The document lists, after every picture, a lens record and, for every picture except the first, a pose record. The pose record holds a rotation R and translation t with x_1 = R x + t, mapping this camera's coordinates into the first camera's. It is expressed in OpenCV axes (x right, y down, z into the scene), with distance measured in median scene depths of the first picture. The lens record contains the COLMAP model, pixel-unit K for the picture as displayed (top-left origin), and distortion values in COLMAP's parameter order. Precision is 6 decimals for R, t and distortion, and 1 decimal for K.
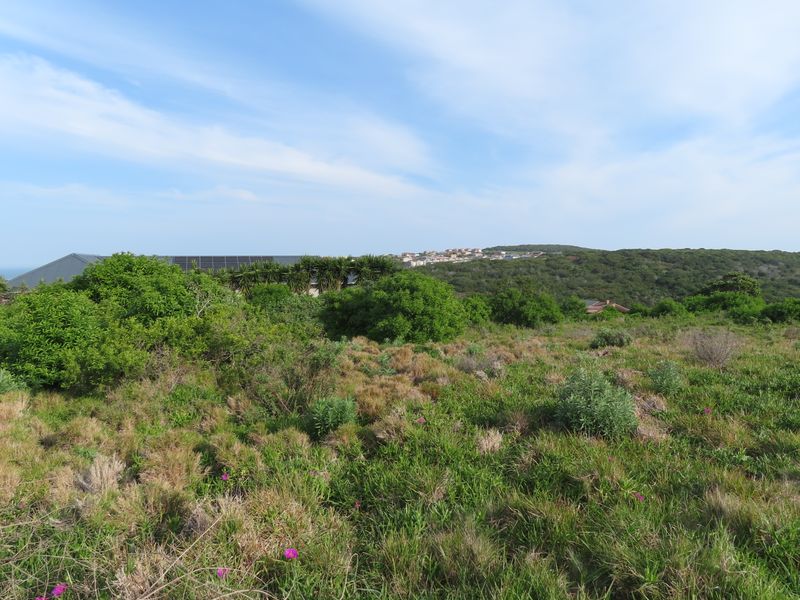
lens RADIAL K [[572.4, 0, 402.2], [0, 572.4, 297.4], [0, 0, 1]] dist [-0.005648, 0.003206]
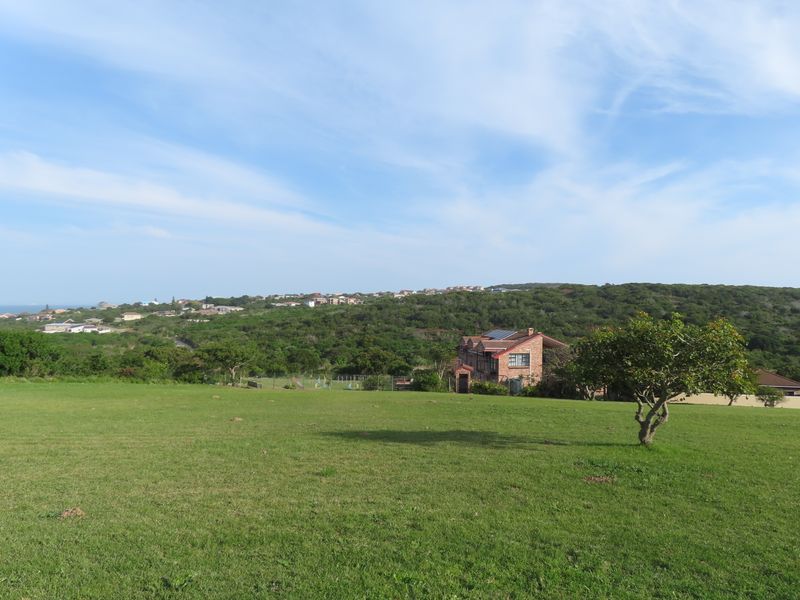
lens RADIAL K [[571.8, 0, 400.0], [0, 571.8, 297.8], [0, 0, 1]] dist [-0.008644, 0.004294]
pose [[0.999422, 0.008471, -0.032931, 1.607902], [-0.010785, 0.997436, -0.070743, 0.088193], [0.032248, 0.071057, 0.996951, 2.984080]]
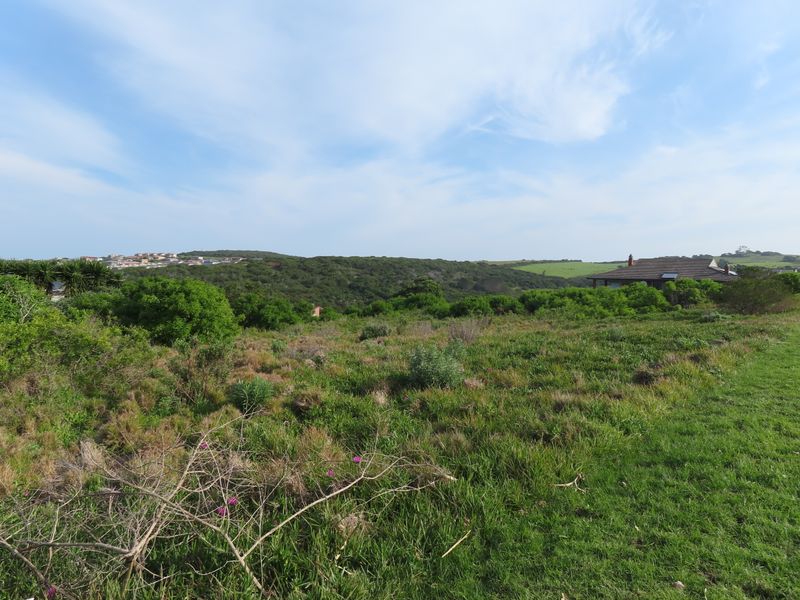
lens RADIAL K [[571.8, 0, 400.0], [0, 571.8, 297.8], [0, 0, 1]] dist [-0.008644, 0.004294]
pose [[0.871861, -0.020493, 0.489324, -0.120346], [0.025144, 0.999680, -0.002934, 0.004745], [-0.489107, 0.014861, 0.872097, -0.052895]]
